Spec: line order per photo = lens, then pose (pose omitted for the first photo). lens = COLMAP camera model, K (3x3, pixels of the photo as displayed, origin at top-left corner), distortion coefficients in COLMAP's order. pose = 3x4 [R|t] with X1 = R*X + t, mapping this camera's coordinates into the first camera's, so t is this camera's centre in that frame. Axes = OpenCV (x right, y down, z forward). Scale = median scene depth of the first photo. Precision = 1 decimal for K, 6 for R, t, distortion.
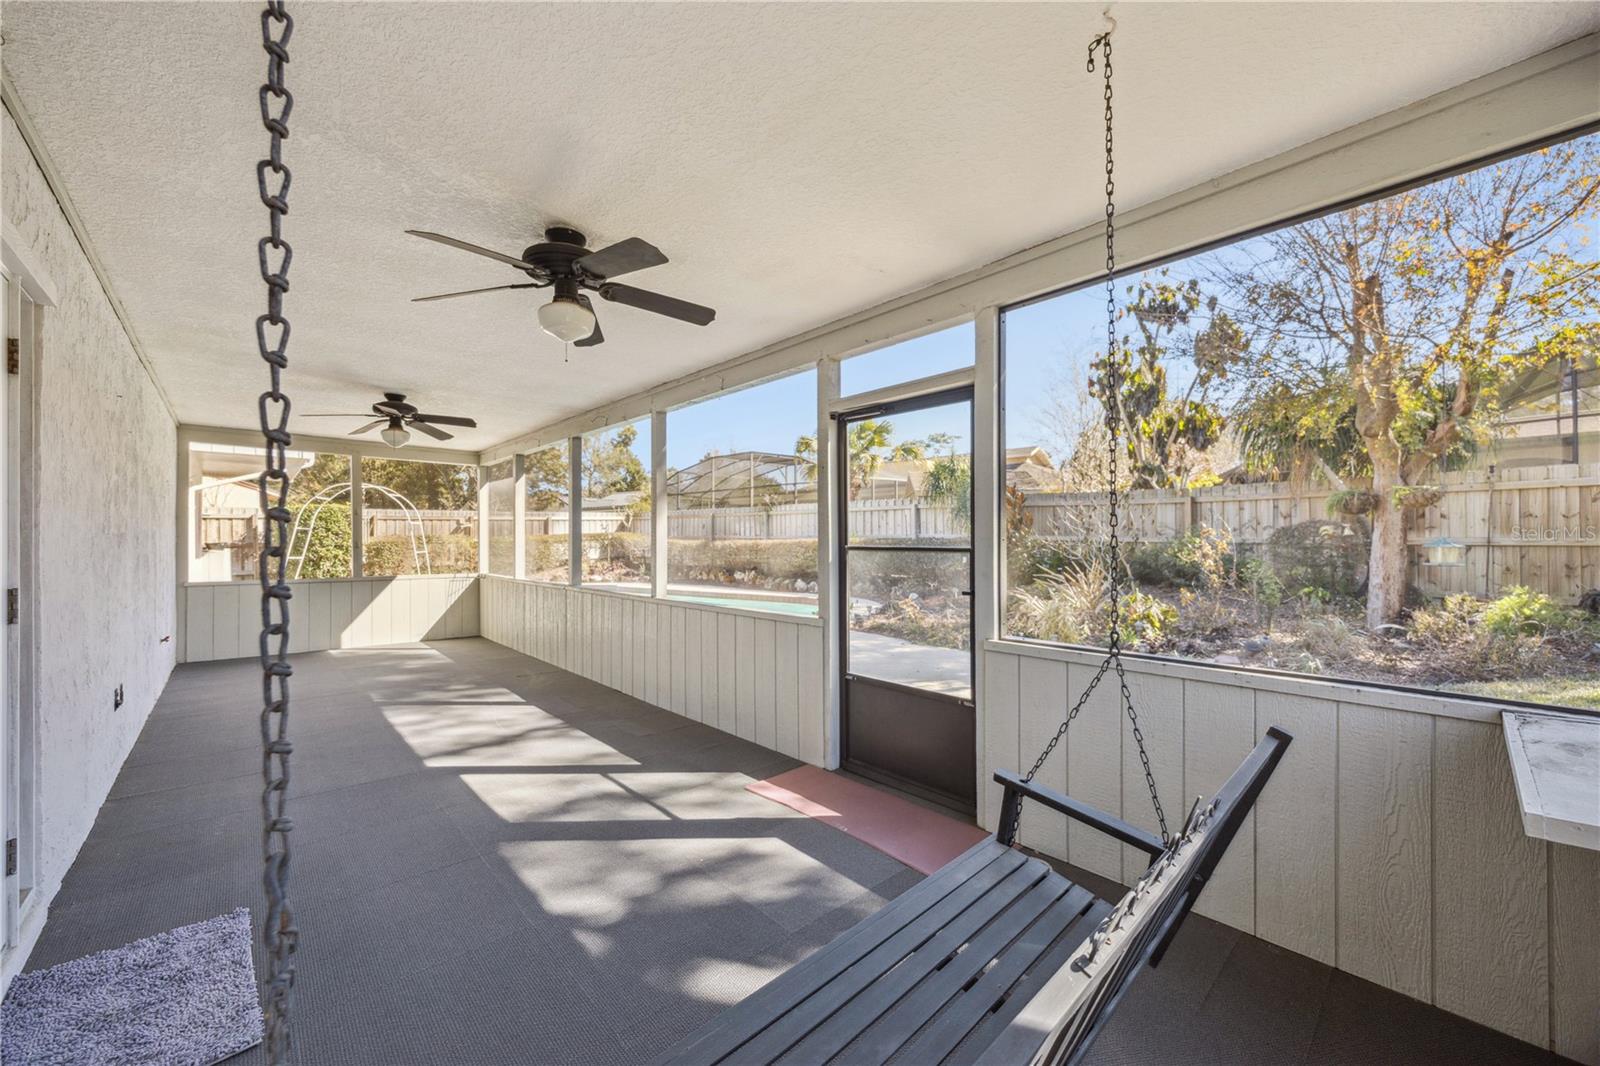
lens RADIAL K [[607.1, 0, 800.0], [0, 607.1, 533.0], [0, 0, 1]] dist [-0.000923, -0.000201]
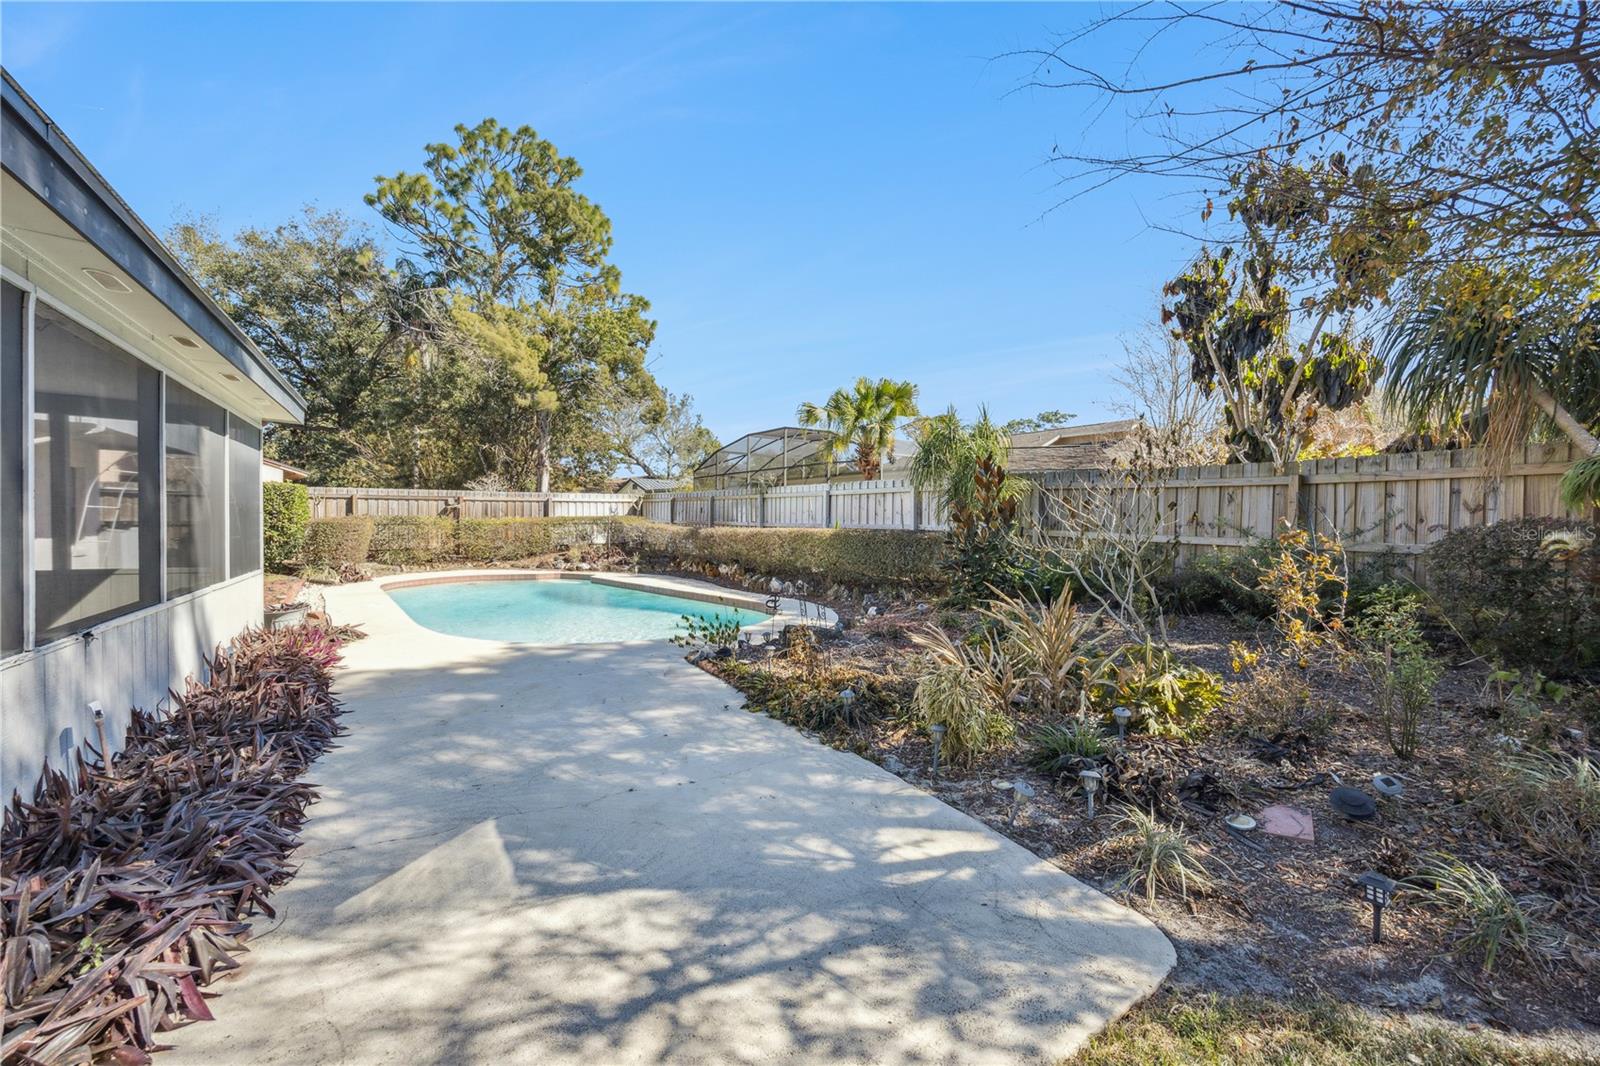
lens RADIAL K [[607.1, 0, 800.0], [0, 607.1, 533.0], [0, 0, 1]] dist [-0.000923, -0.000201]
pose [[0.984131, 0.019847, -0.176331, 0.190819], [-0.015109, 0.999489, 0.028171, -0.007568], [0.176800, -0.025060, 0.983928, 0.224329]]
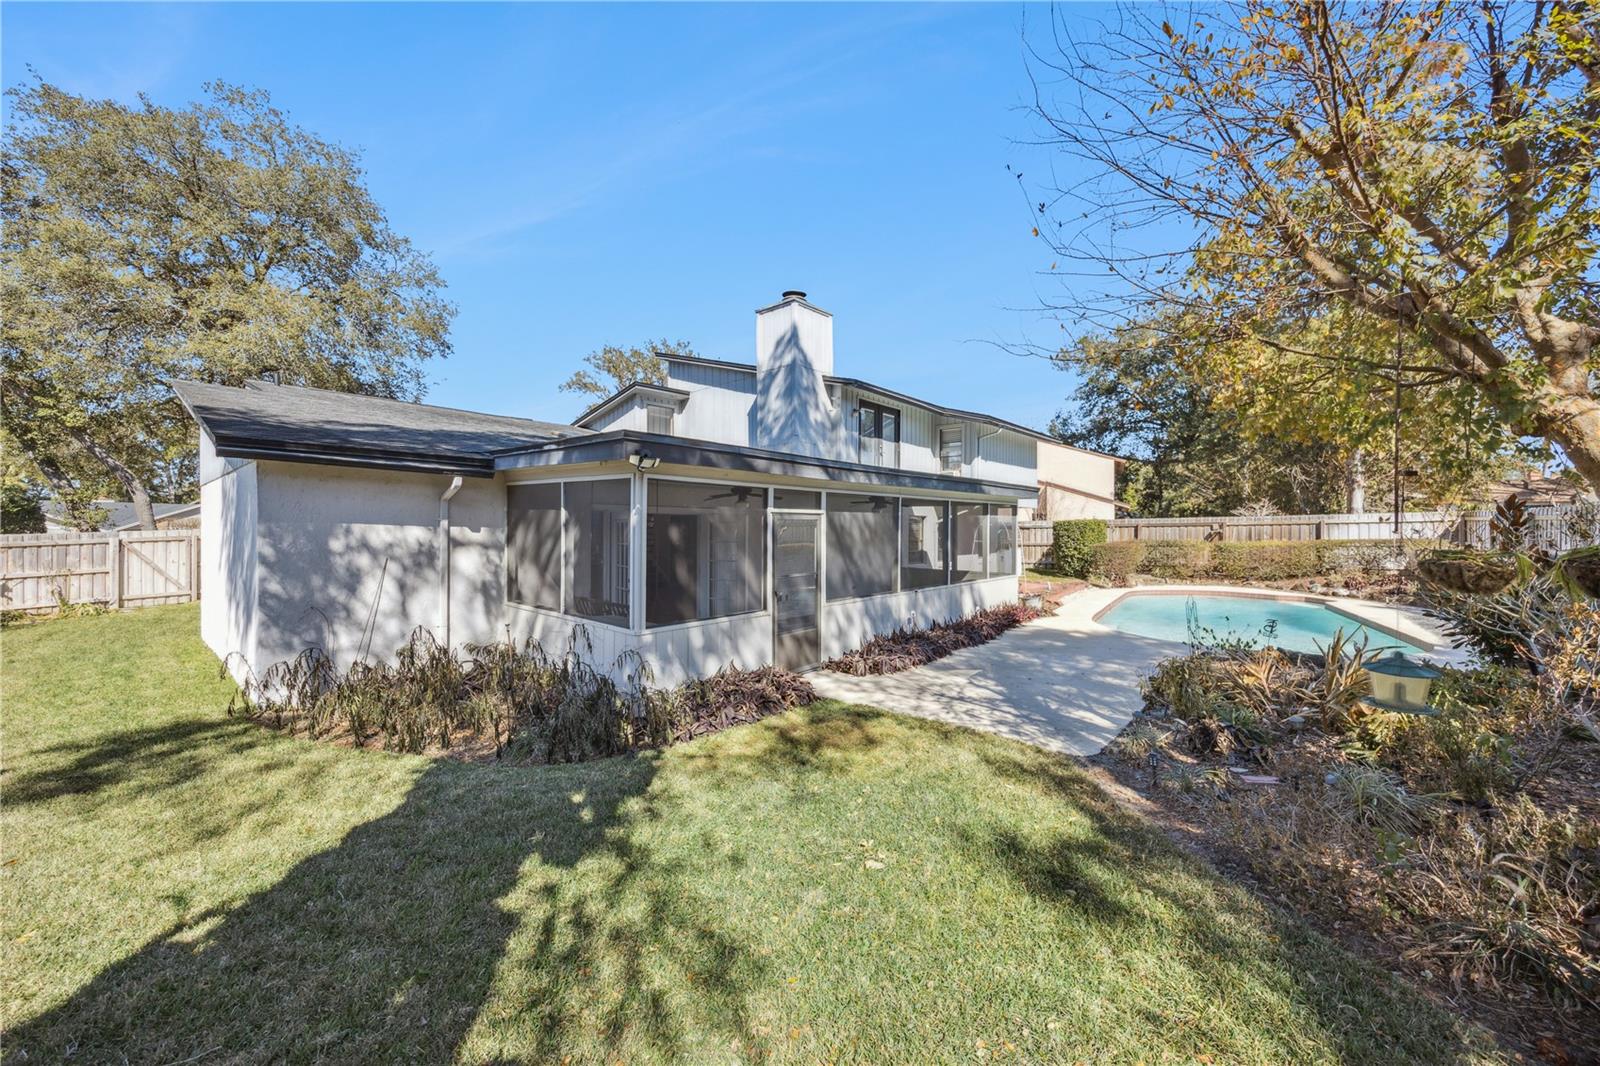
lens RADIAL K [[607.1, 0, 800.0], [0, 607.1, 533.0], [0, 0, 1]] dist [-0.000923, -0.000201]
pose [[0.110173, 0.013726, -0.993818, 0.604865], [0.008667, 0.999853, 0.014770, -0.041468], [0.993875, -0.010240, 0.110038, 0.172850]]
